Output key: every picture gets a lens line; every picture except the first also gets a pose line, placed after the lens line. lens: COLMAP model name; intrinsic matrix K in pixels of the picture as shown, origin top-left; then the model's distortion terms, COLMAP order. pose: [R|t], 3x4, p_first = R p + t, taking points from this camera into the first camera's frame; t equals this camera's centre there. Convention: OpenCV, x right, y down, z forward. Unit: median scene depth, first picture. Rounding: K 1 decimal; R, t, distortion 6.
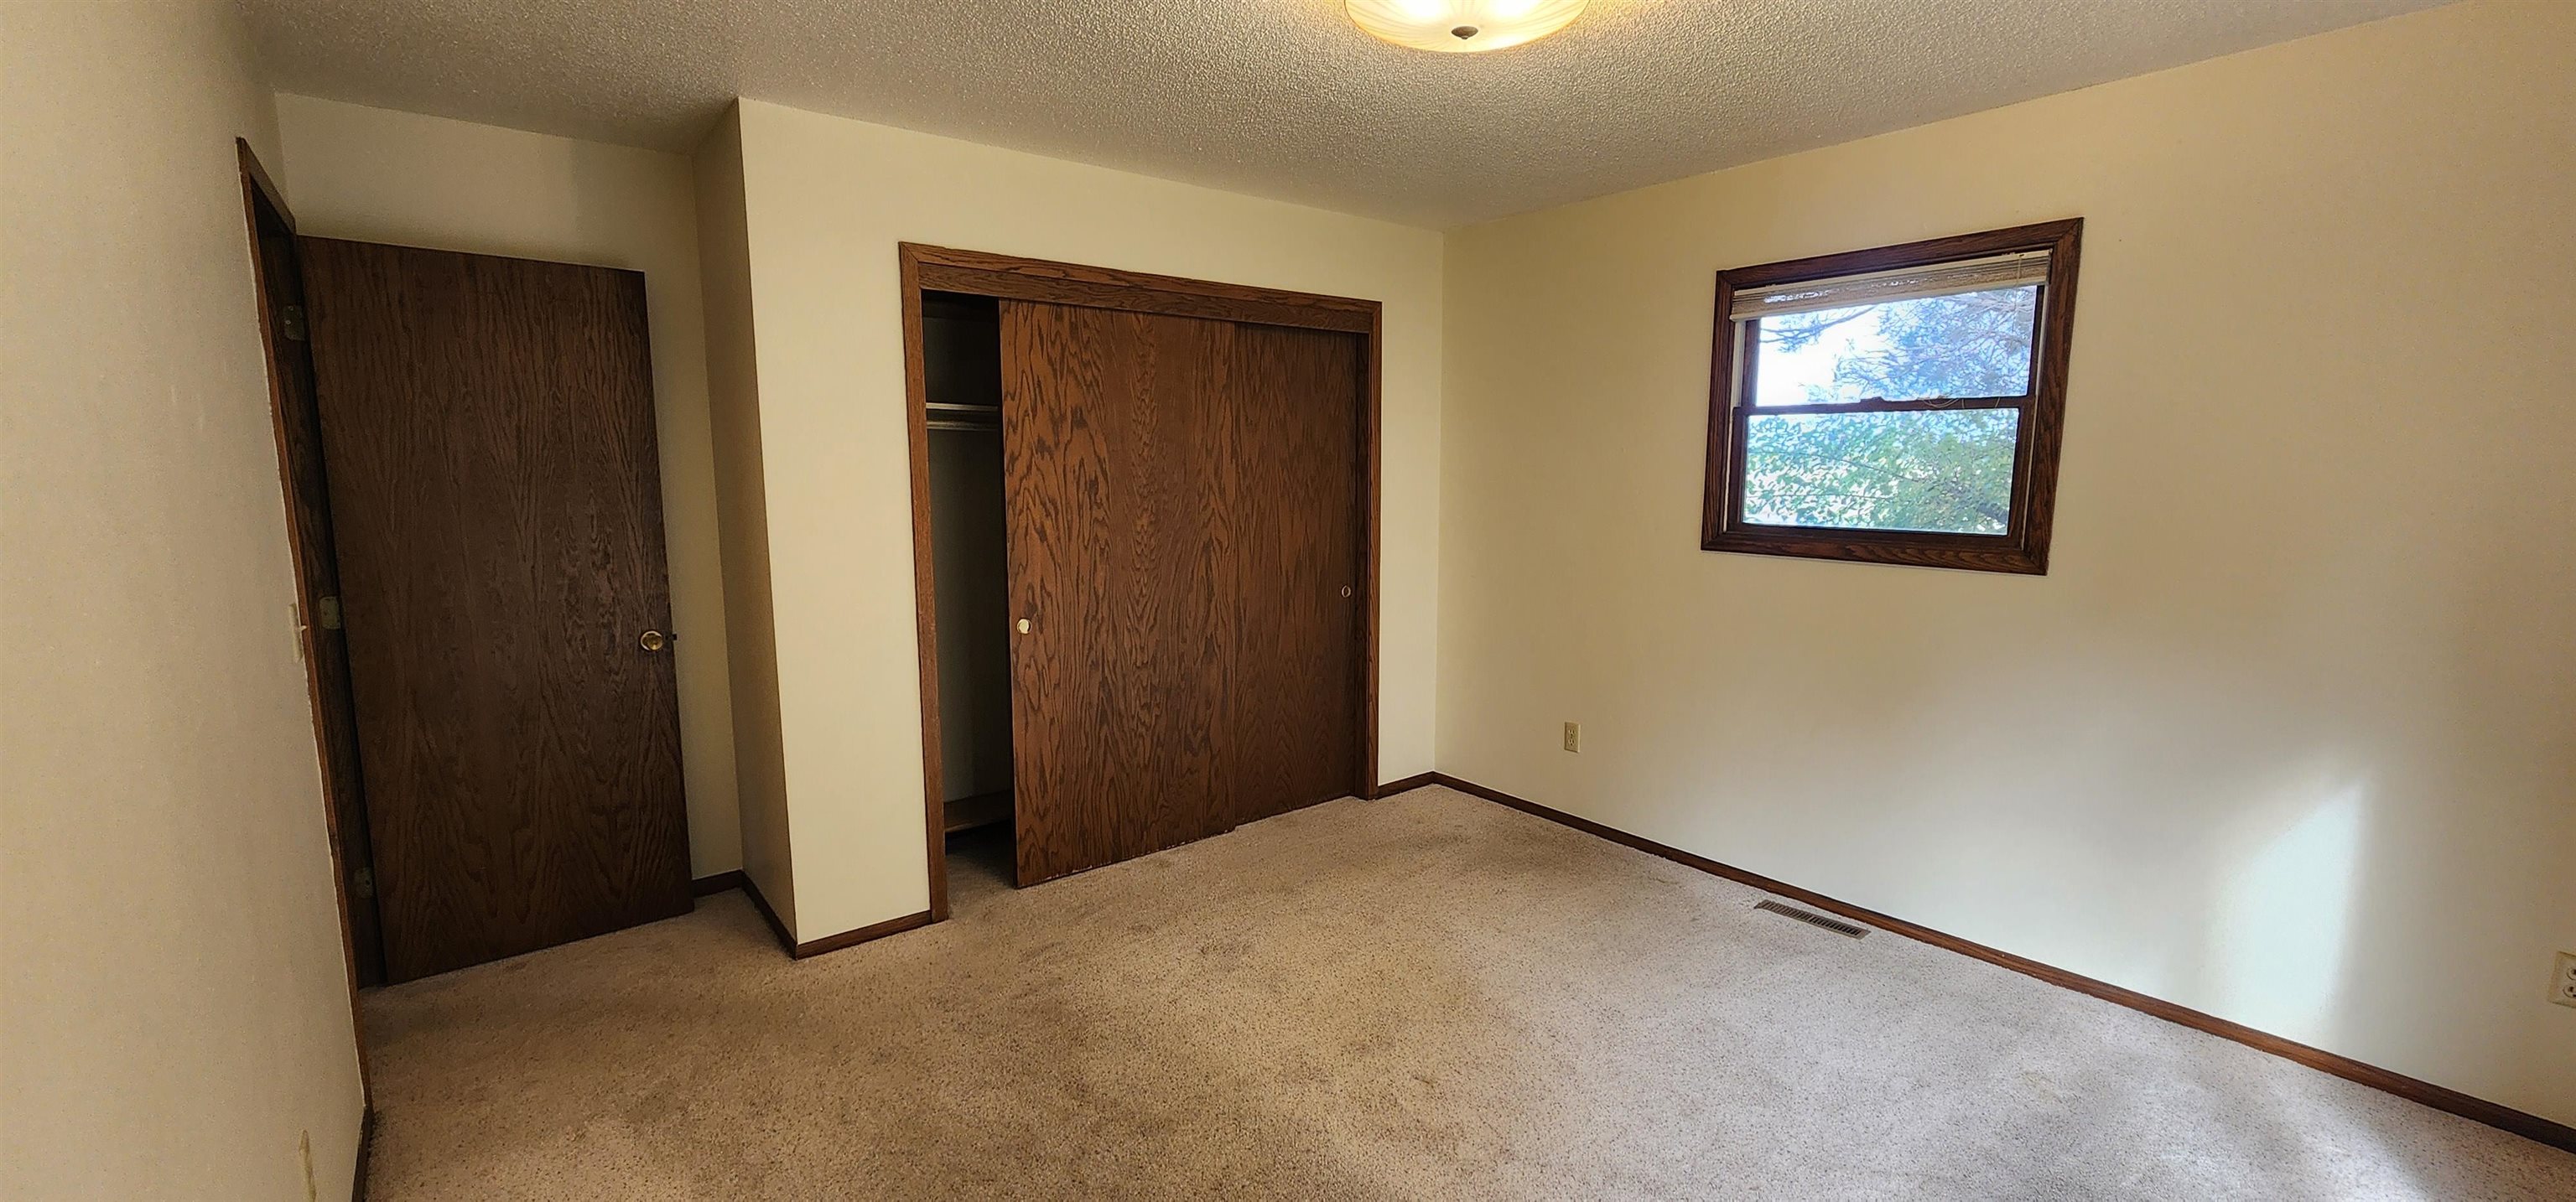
lens RADIAL K [[1044.9, 0, 1299.4], [0, 1044.9, 603.2], [0, 0, 1]] dist [0.001831, -0.000211]
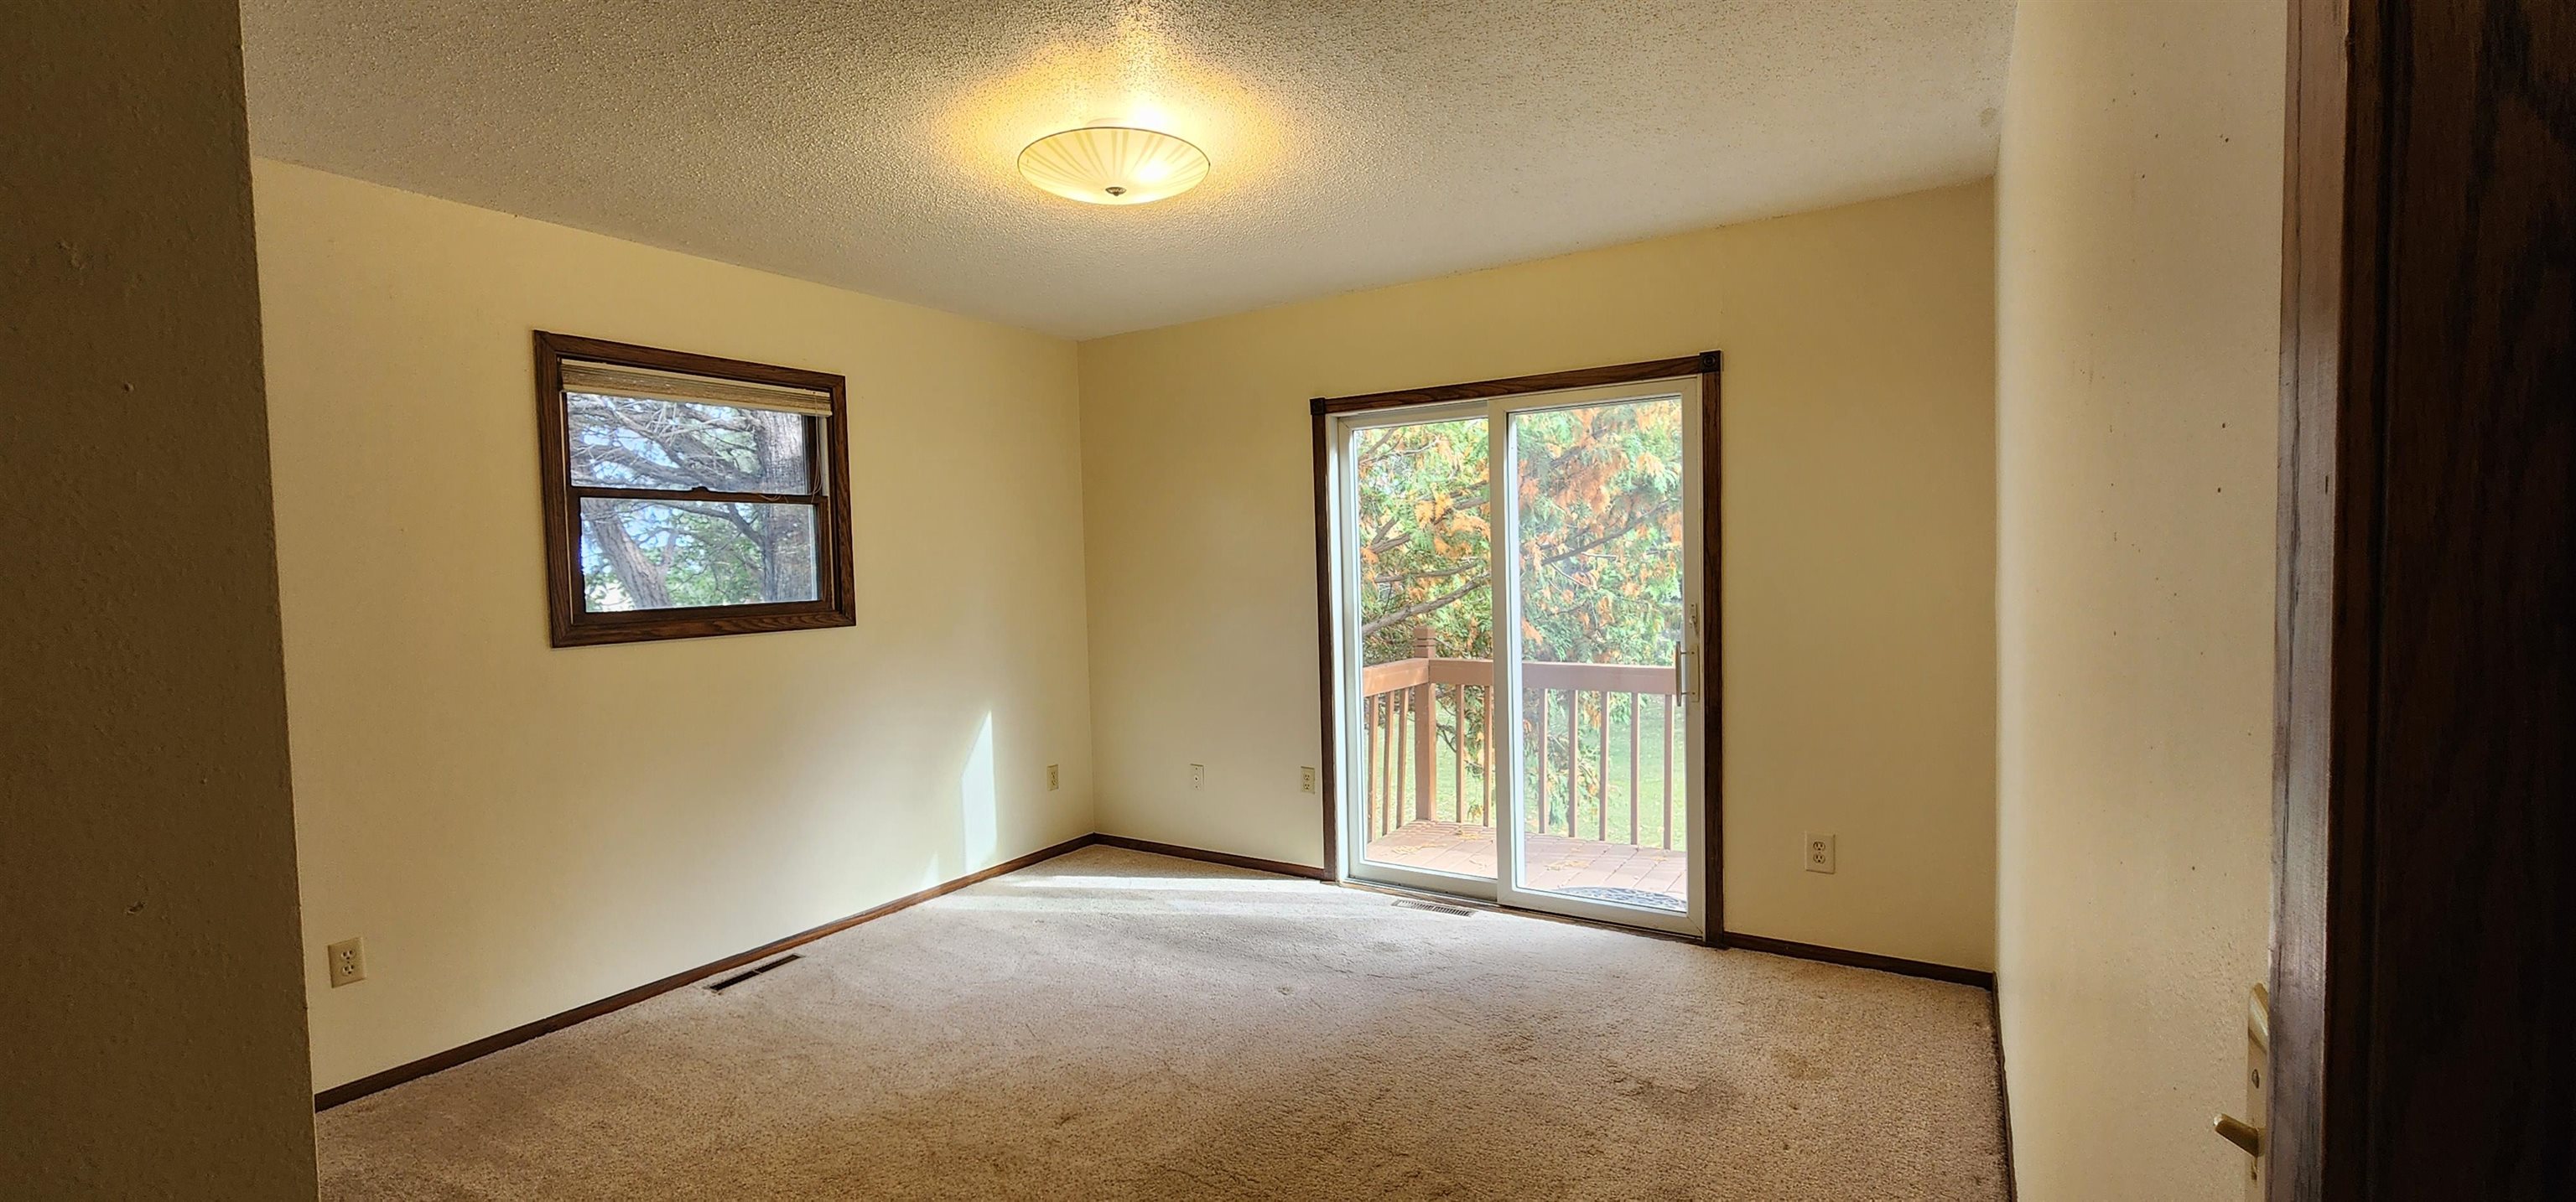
lens RADIAL K [[1044.9, 0, 1298.9], [0, 1044.9, 598.9], [0, 0, 1]] dist [0.001831, -0.000211]
pose [[-0.314585, -0.034206, 0.948613, -0.697745], [0.154472, 0.984184, 0.086715, -0.079507], [-0.936576, 0.173813, -0.304326, 0.765382]]
